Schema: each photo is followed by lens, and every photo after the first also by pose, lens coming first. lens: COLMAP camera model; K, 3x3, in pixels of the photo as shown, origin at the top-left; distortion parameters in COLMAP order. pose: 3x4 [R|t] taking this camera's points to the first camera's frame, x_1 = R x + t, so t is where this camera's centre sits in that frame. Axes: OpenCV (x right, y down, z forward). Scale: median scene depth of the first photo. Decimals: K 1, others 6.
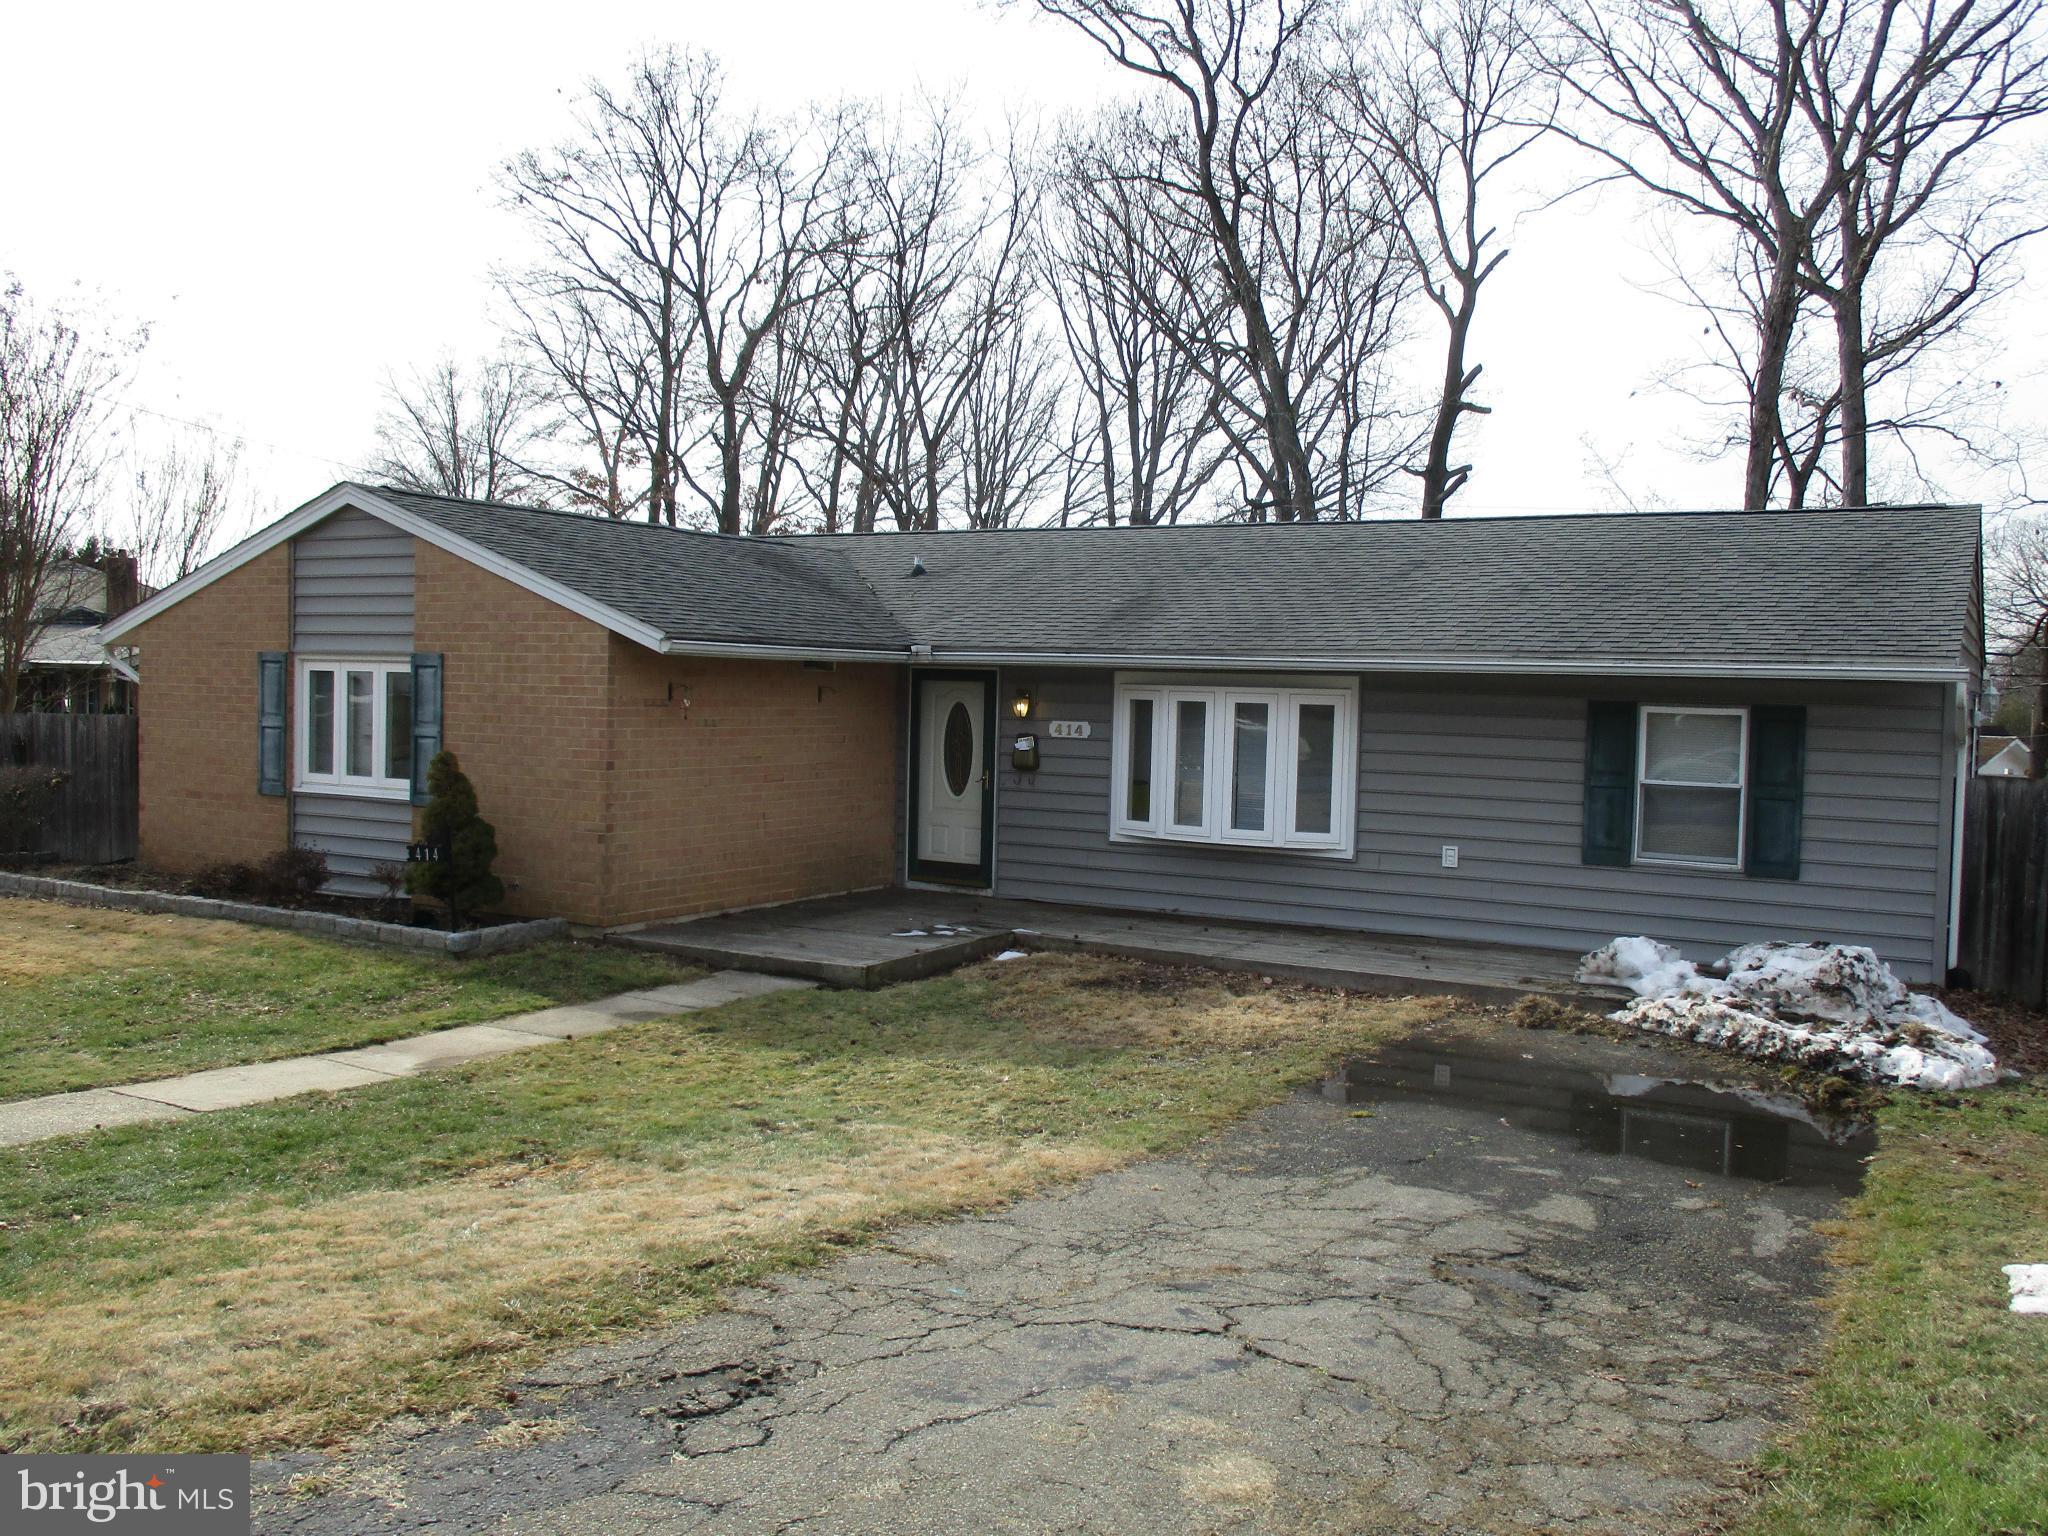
lens RADIAL K [[1708.5, 0, 1024.0], [0, 1708.5, 768.0], [0, 0, 1]] dist [-0.027269, -0.000680]
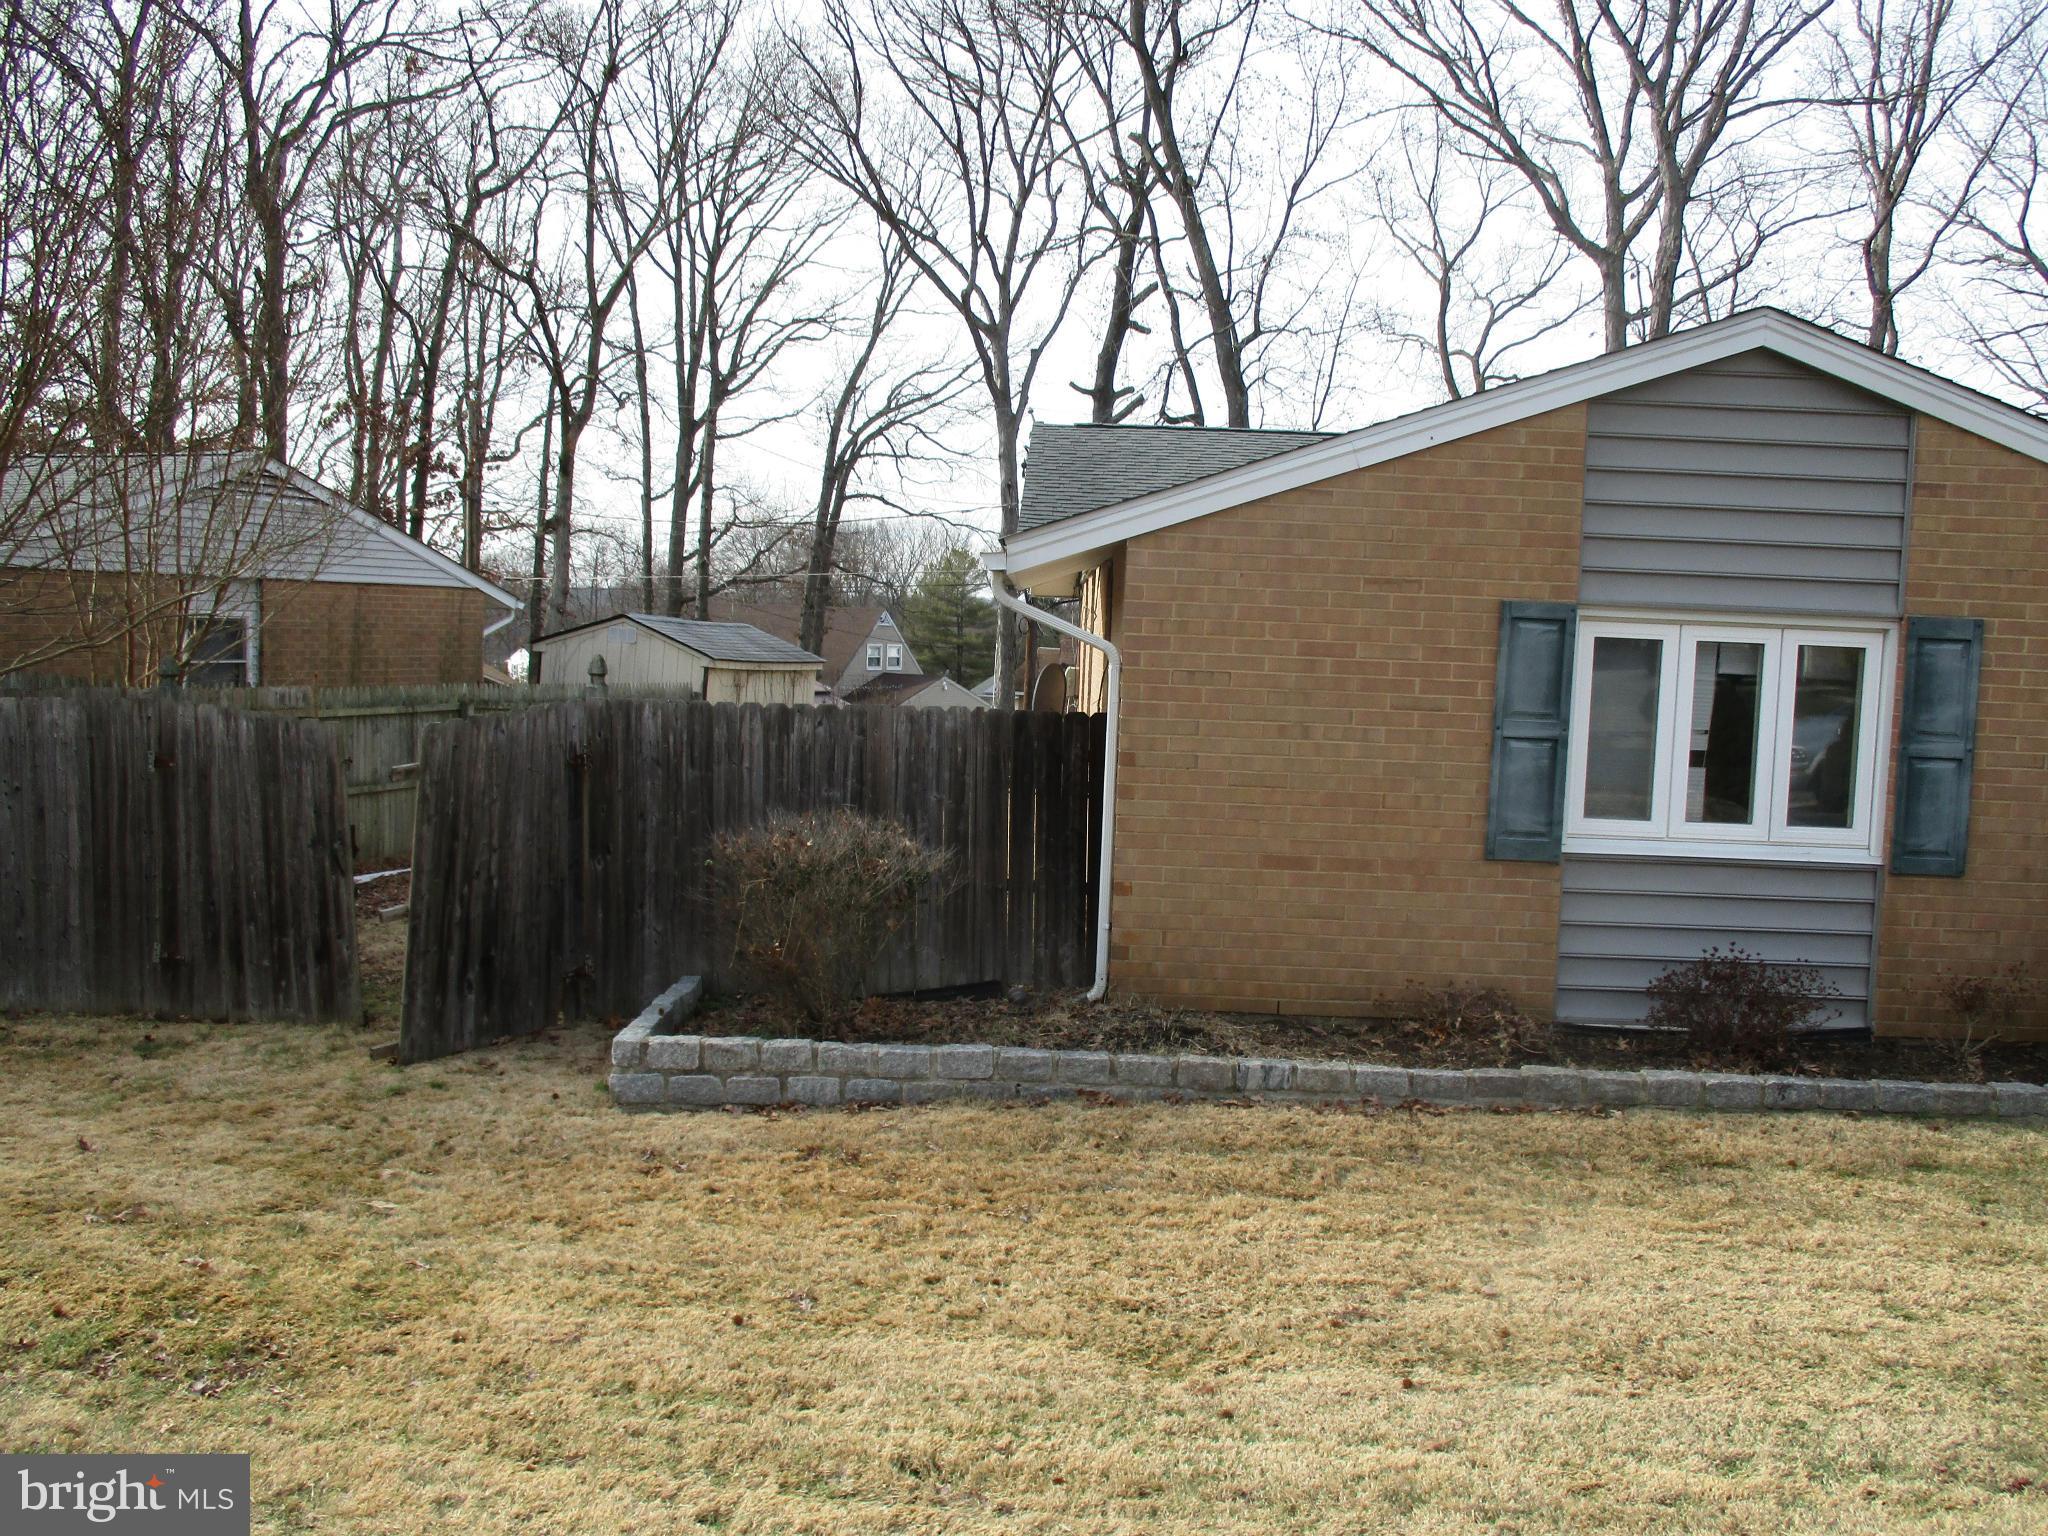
lens RADIAL K [[1708.5, 0, 1024.0], [0, 1708.5, 768.0], [0, 0, 1]] dist [-0.027269, -0.000680]
pose [[0.879152, -0.028584, 0.475683, -0.855341], [0.004835, 0.998683, 0.051075, -0.043763], [-0.476517, -0.042602, 0.878133, 0.593357]]
